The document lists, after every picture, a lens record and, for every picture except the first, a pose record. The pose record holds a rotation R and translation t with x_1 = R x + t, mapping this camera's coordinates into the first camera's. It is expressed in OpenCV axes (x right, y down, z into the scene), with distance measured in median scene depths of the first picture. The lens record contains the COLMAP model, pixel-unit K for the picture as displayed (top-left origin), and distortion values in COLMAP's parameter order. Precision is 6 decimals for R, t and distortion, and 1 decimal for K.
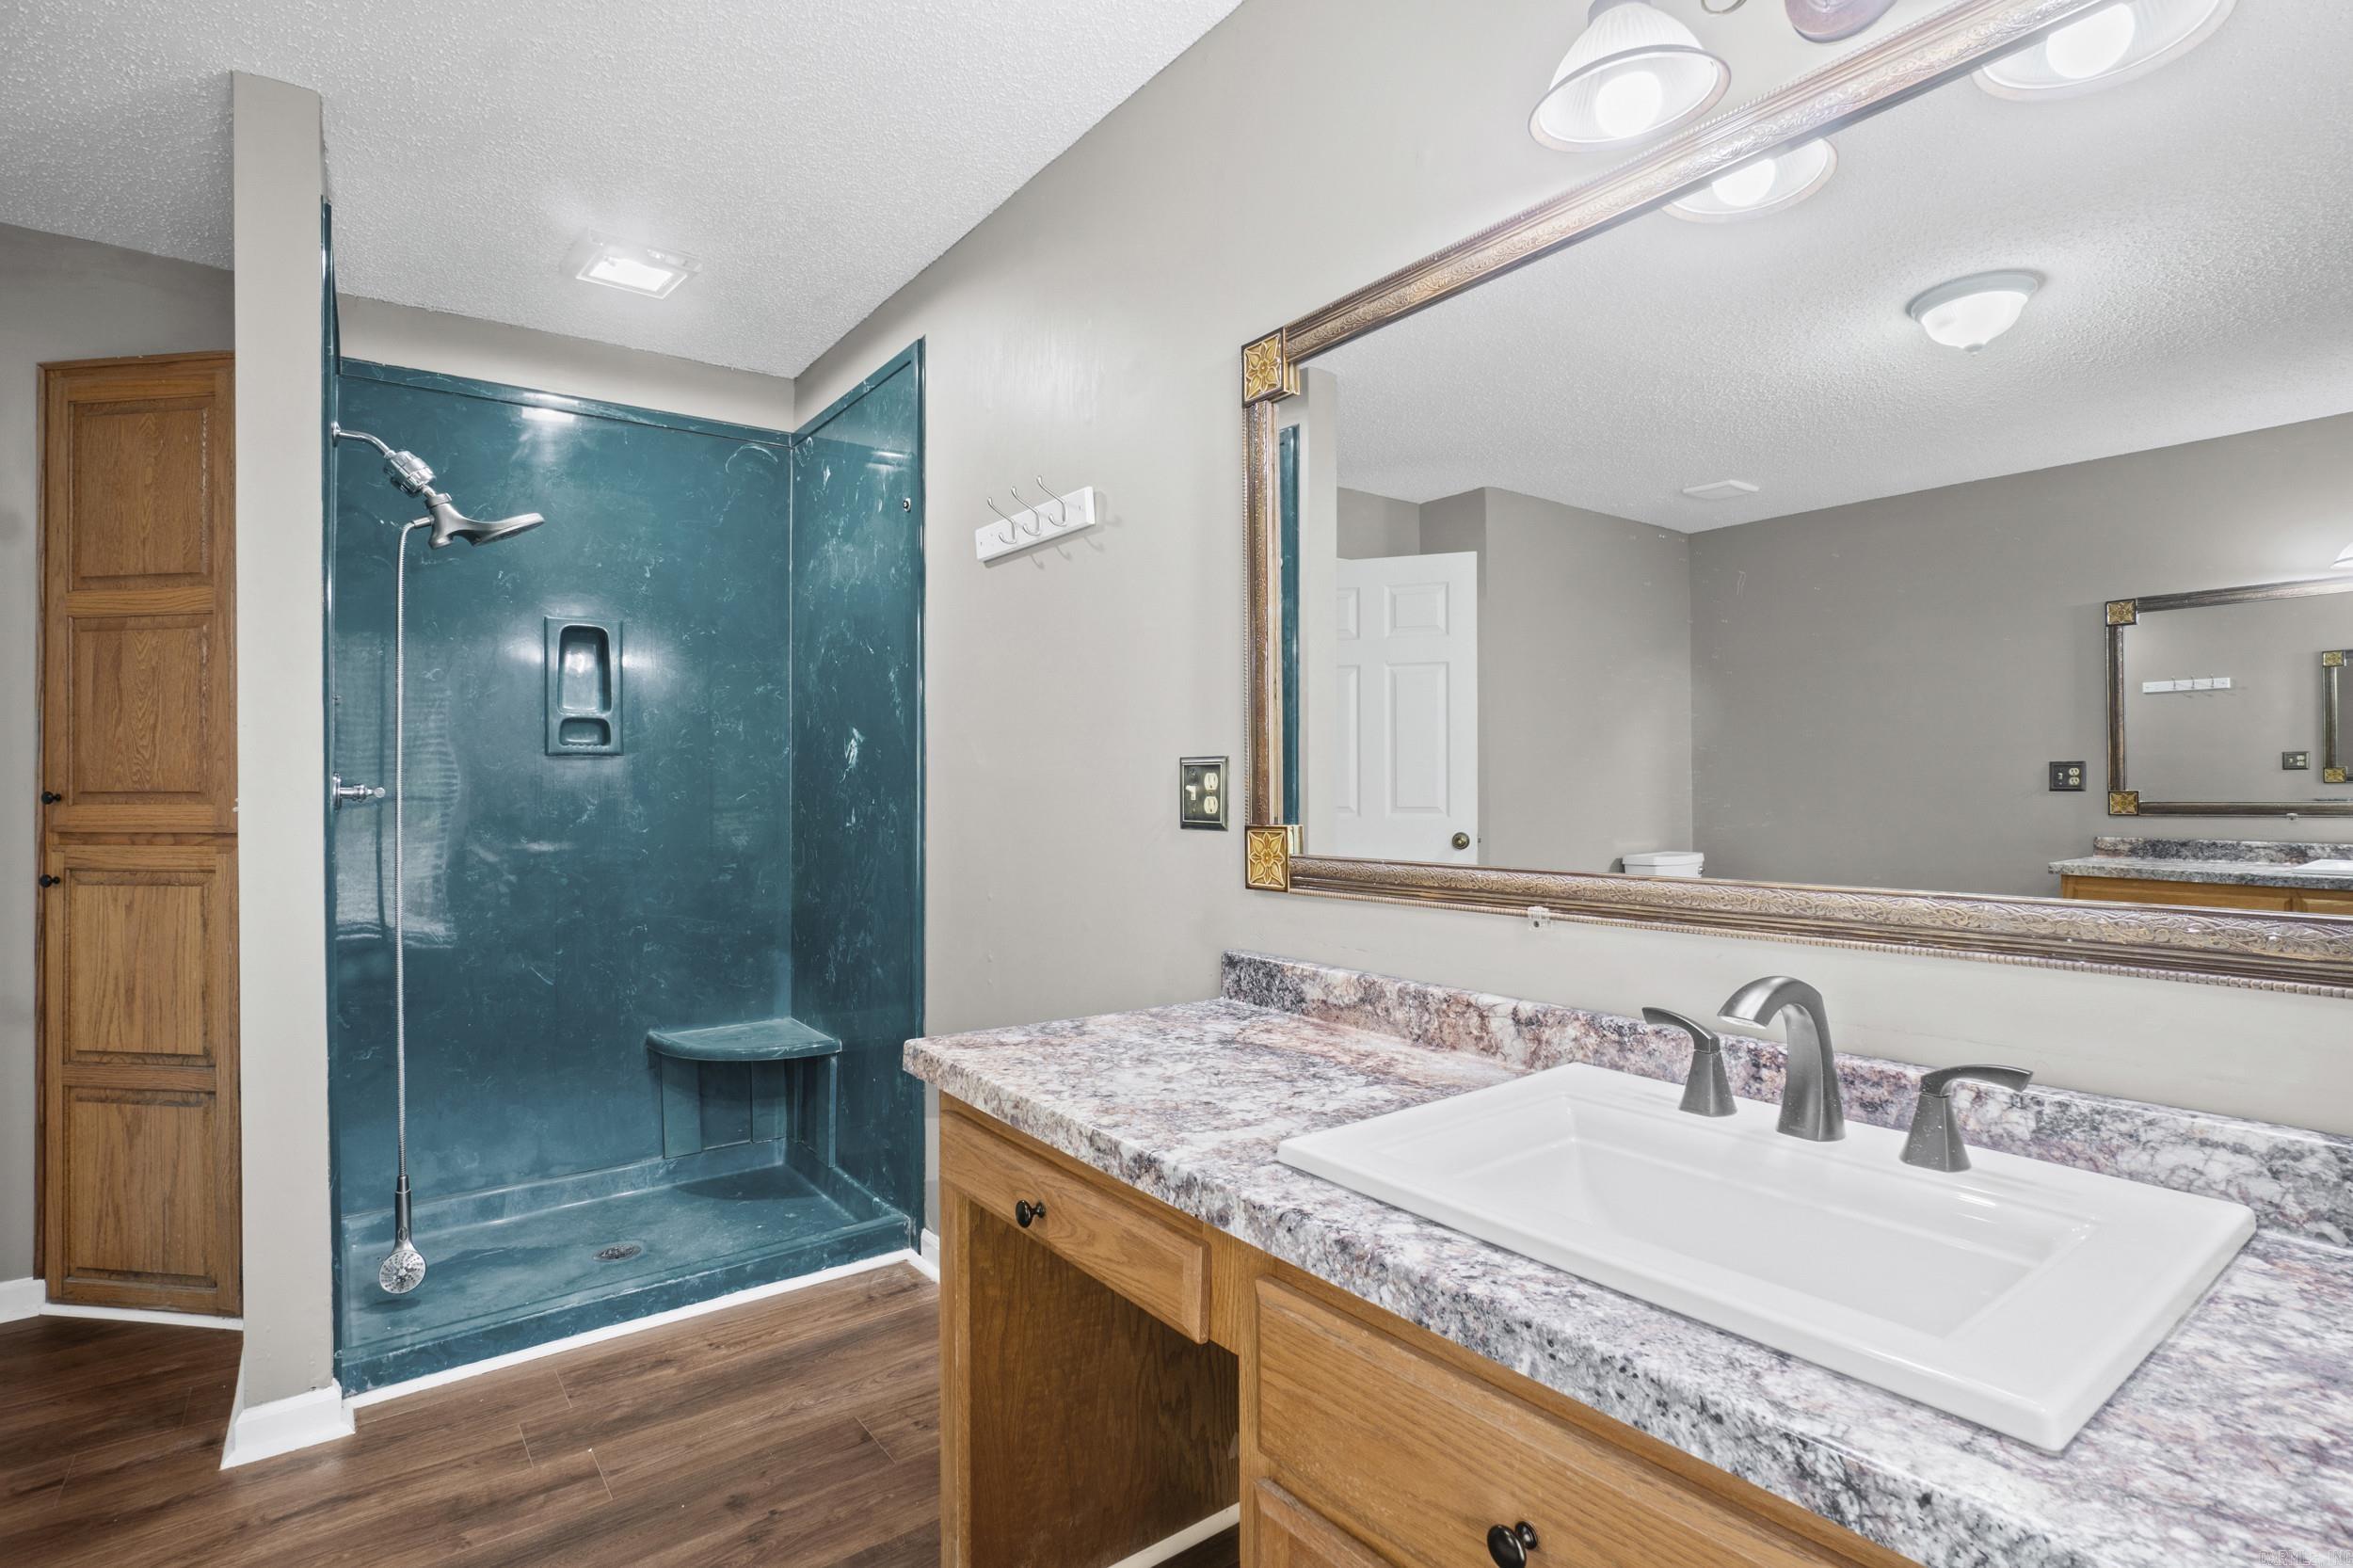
lens RADIAL K [[1115.3, 0, 1172.4], [0, 1115.3, 783.8], [0, 0, 1]] dist [0.001776, 0.002188]
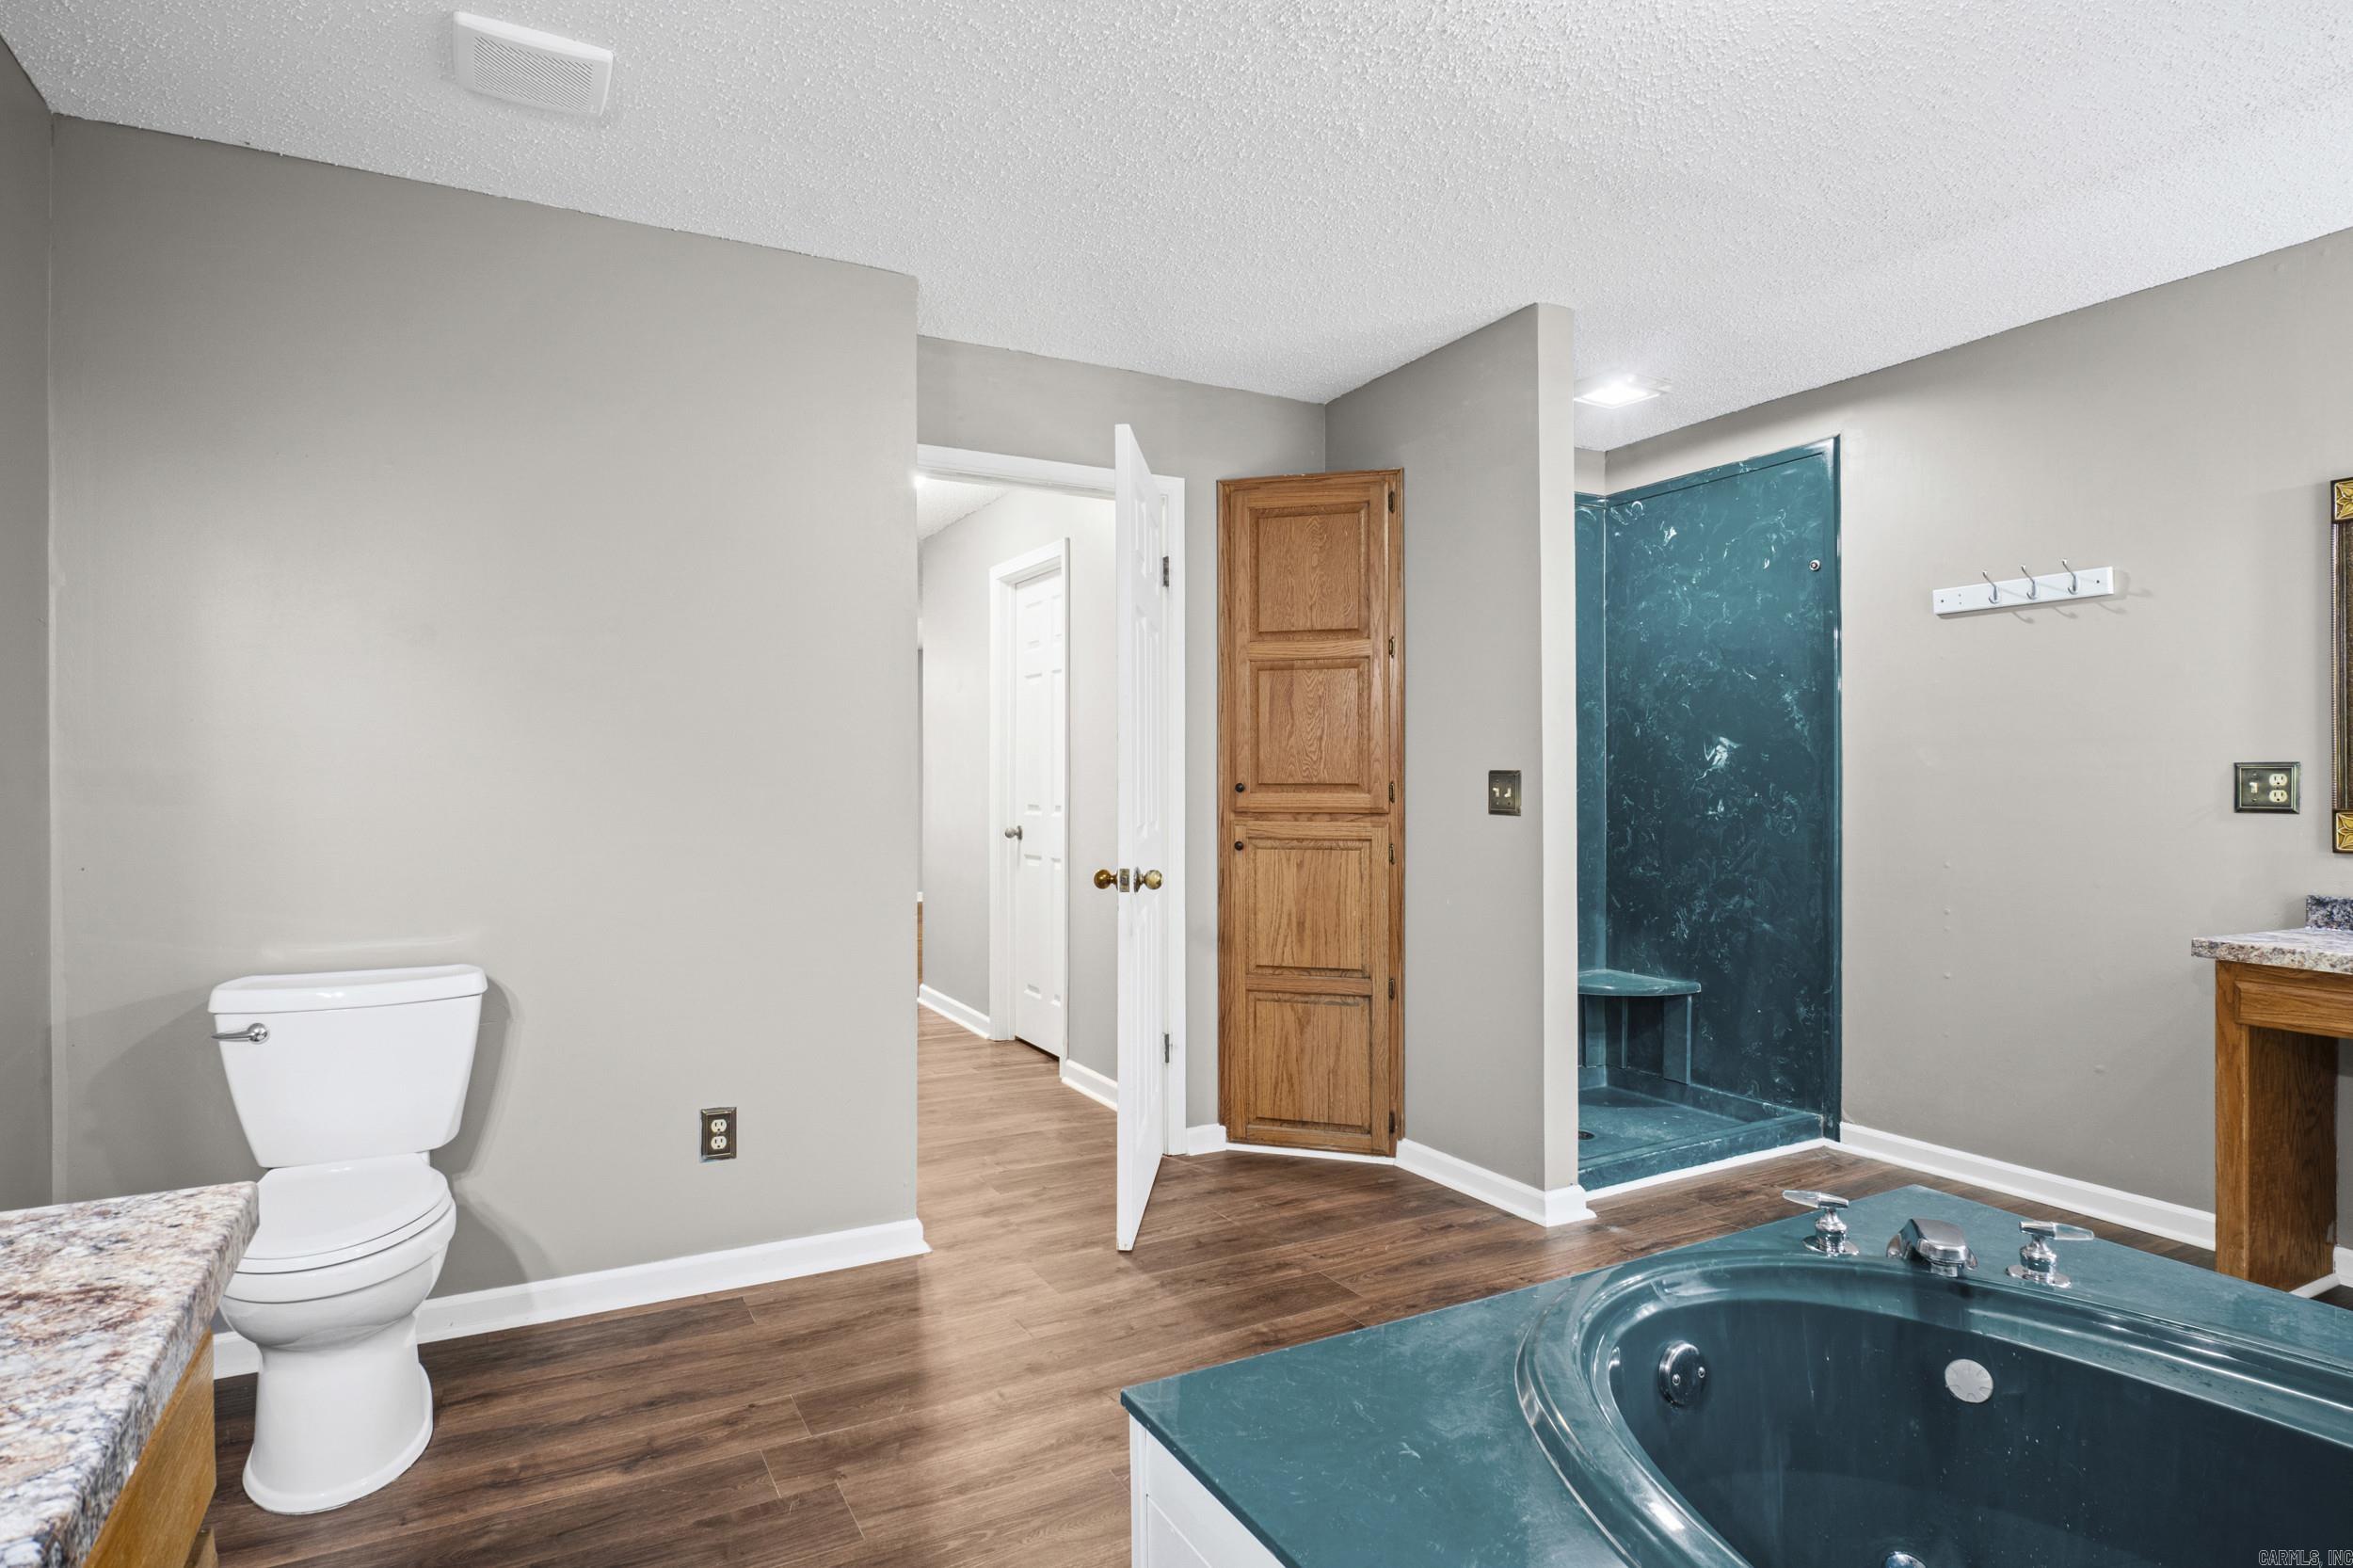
lens RADIAL K [[1195.8, 0, 1177.8], [0, 1195.8, 786.5], [0, 0, 1]] dist [-0.025284, 0.002258]
pose [[0.990931, 0.005886, -0.134244, -0.881428], [-0.005673, 0.999982, 0.001974, 0.008969], [0.134254, -0.001194, 0.990946, -0.520039]]
